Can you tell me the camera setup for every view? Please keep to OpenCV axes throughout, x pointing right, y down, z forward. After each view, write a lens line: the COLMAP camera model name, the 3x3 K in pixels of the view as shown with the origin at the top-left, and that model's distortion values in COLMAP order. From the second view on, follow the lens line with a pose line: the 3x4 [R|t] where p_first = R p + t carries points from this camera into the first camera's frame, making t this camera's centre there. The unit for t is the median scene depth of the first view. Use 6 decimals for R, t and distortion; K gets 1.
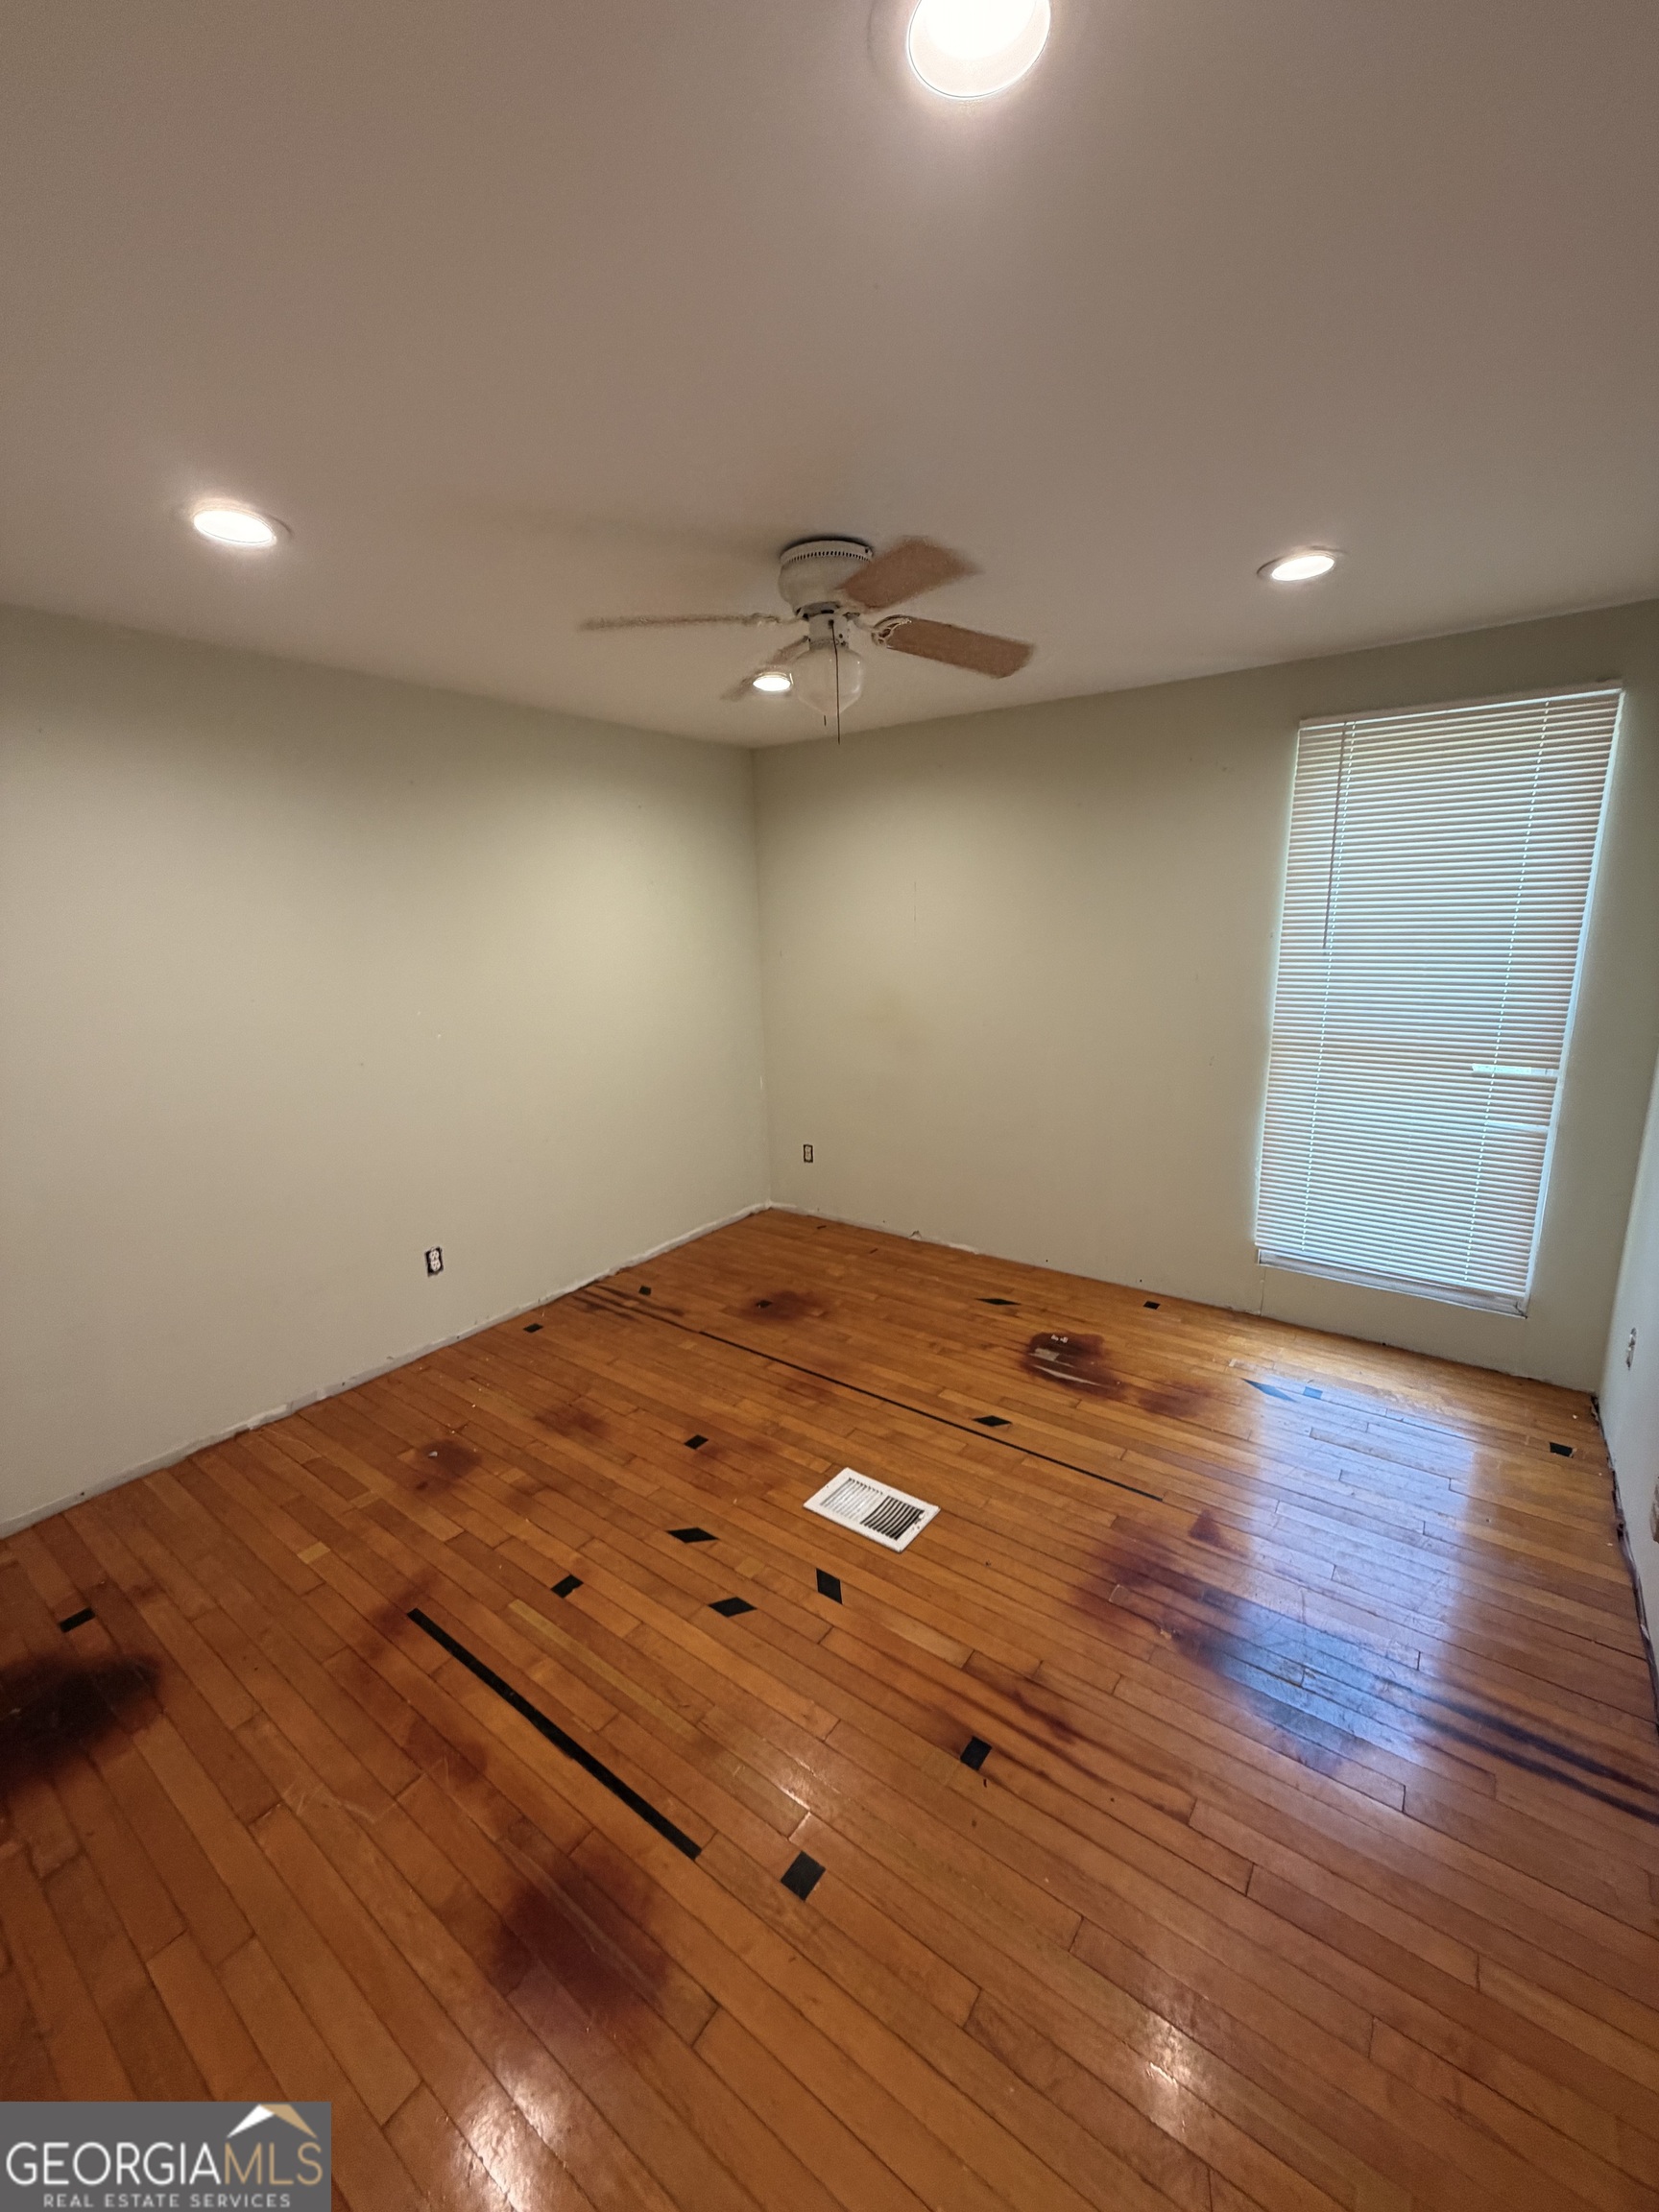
lens RADIAL K [[886.7, 0, 837.2], [0, 886.7, 1104.8], [0, 0, 1]] dist [-0.000247, 0.000403]
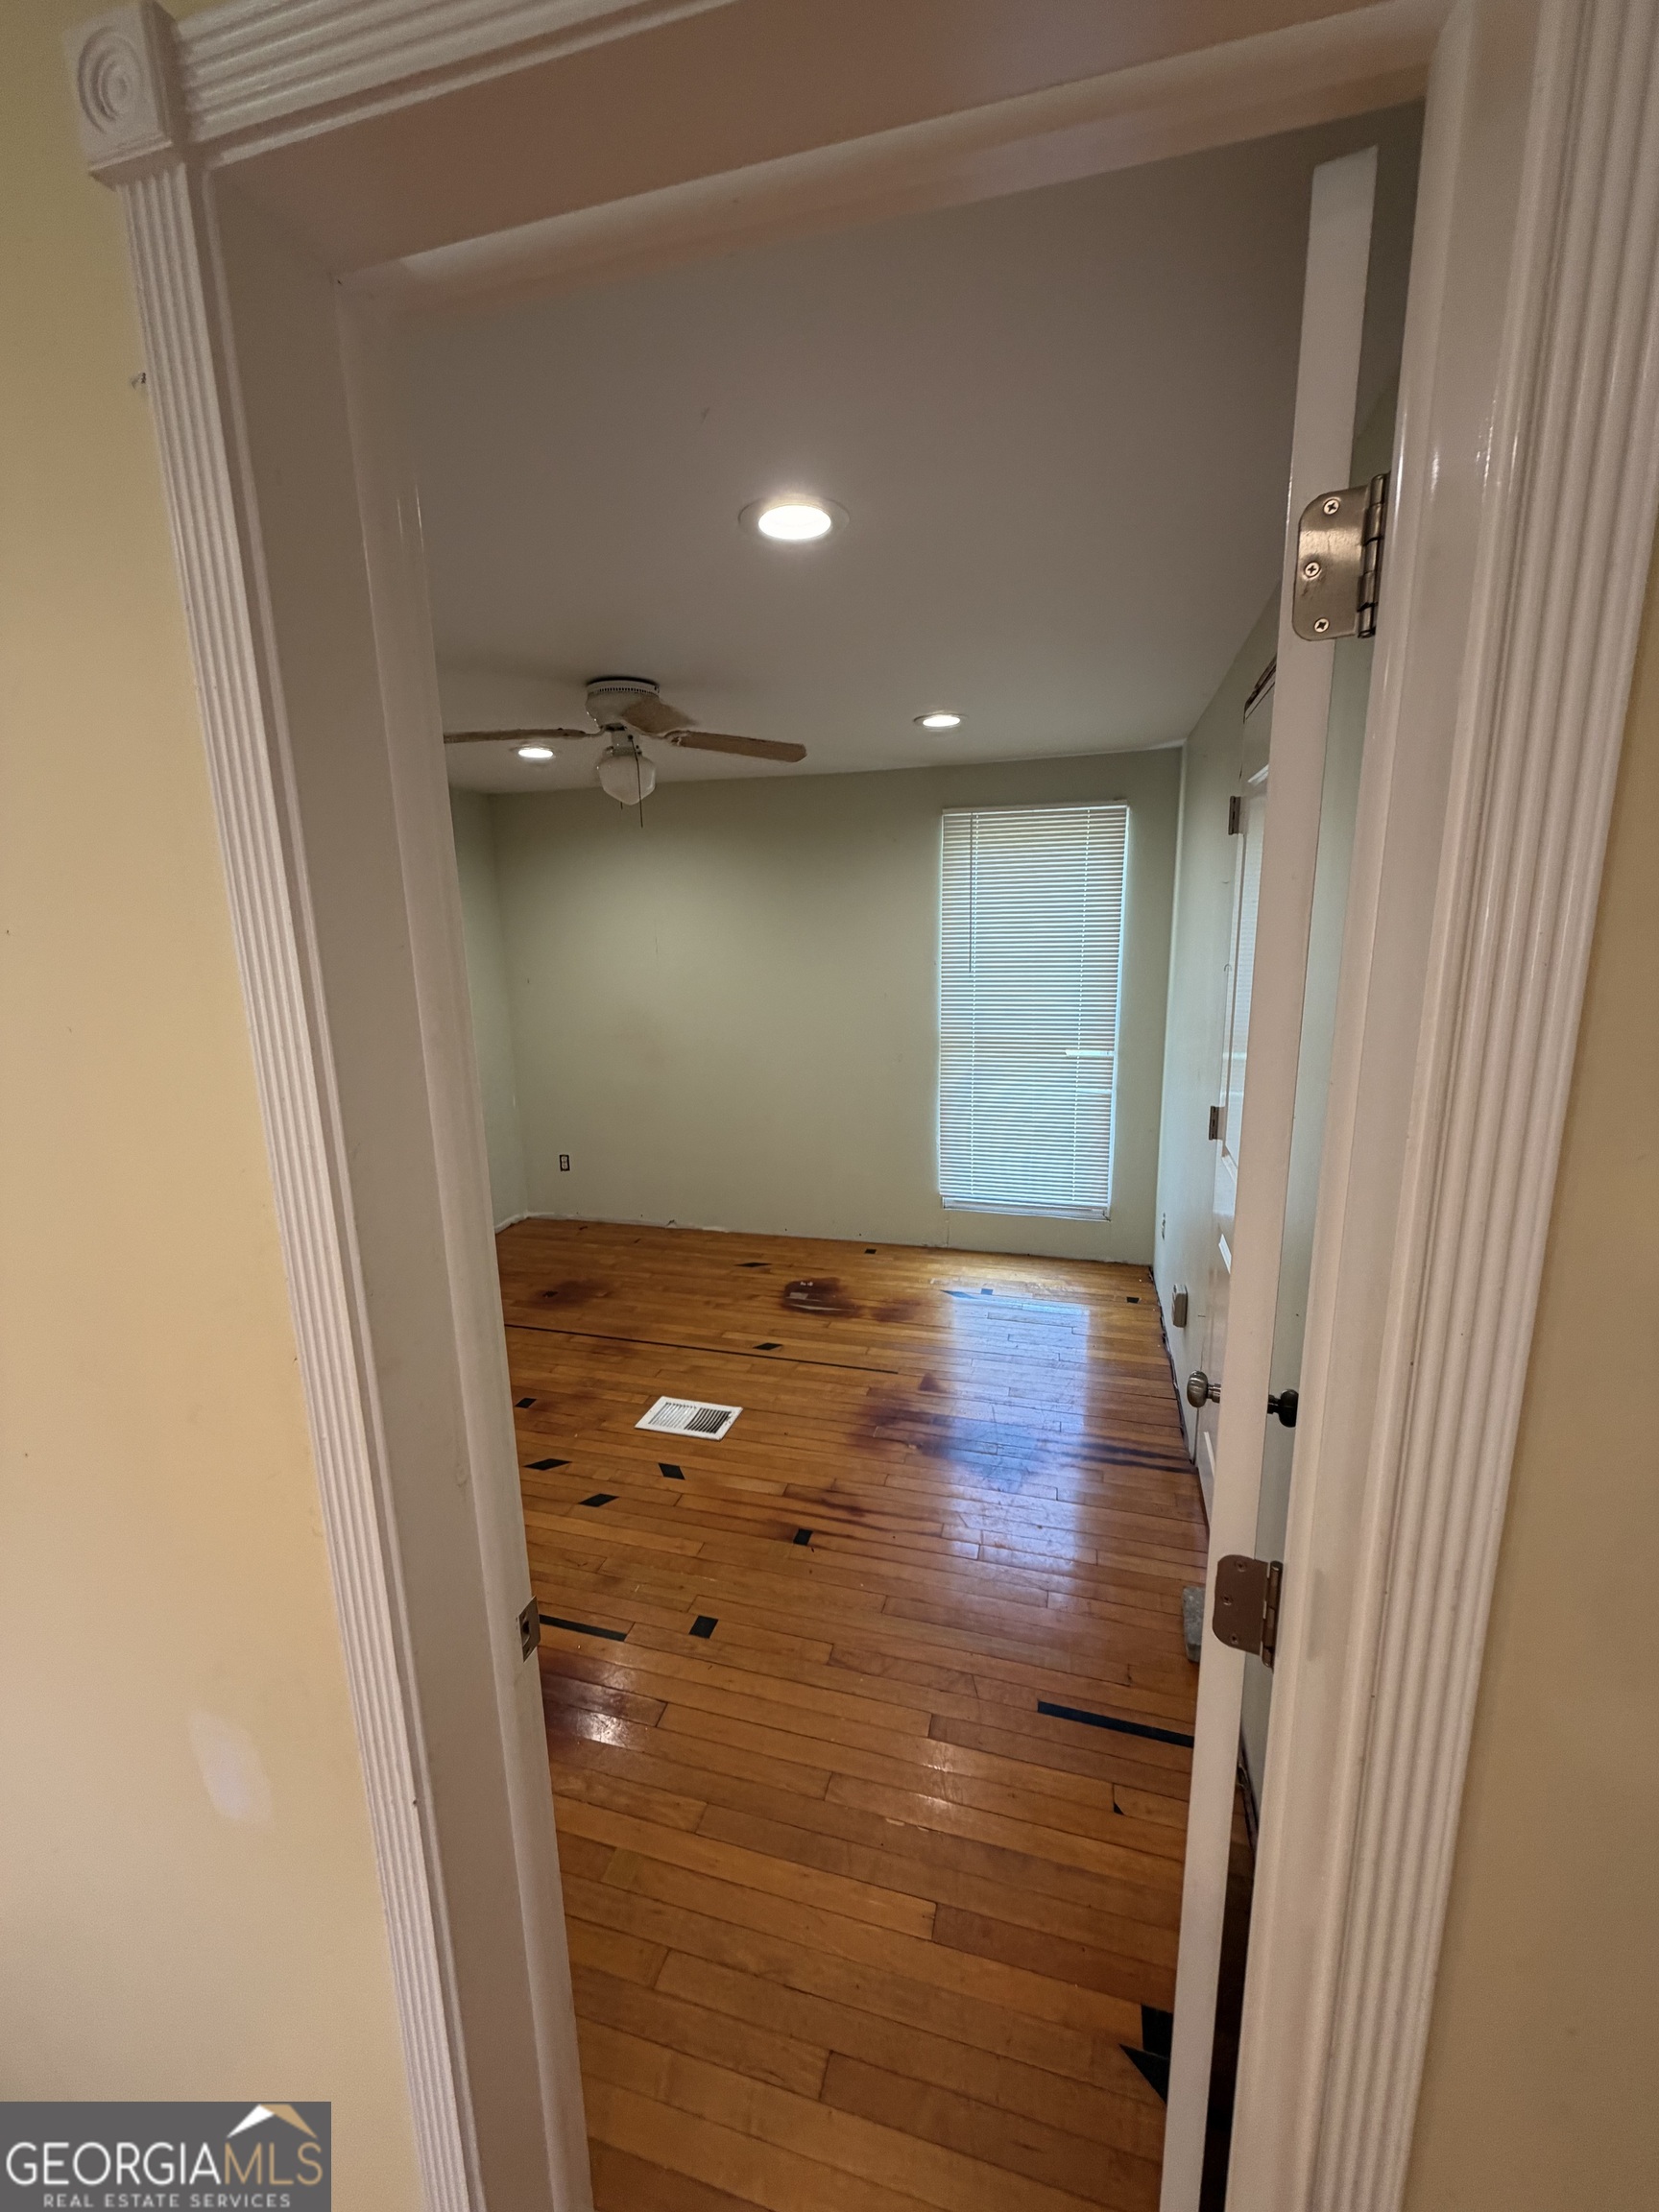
lens RADIAL K [[886.7, 0, 832.8], [0, 886.7, 1109.1], [0, 0, 1]] dist [-0.000247, 0.000403]
pose [[0.937872, -0.066169, 0.340613, -0.159939], [0.071987, 0.997396, -0.004456, 0.030478], [-0.339431, 0.028699, 0.940193, -0.257937]]
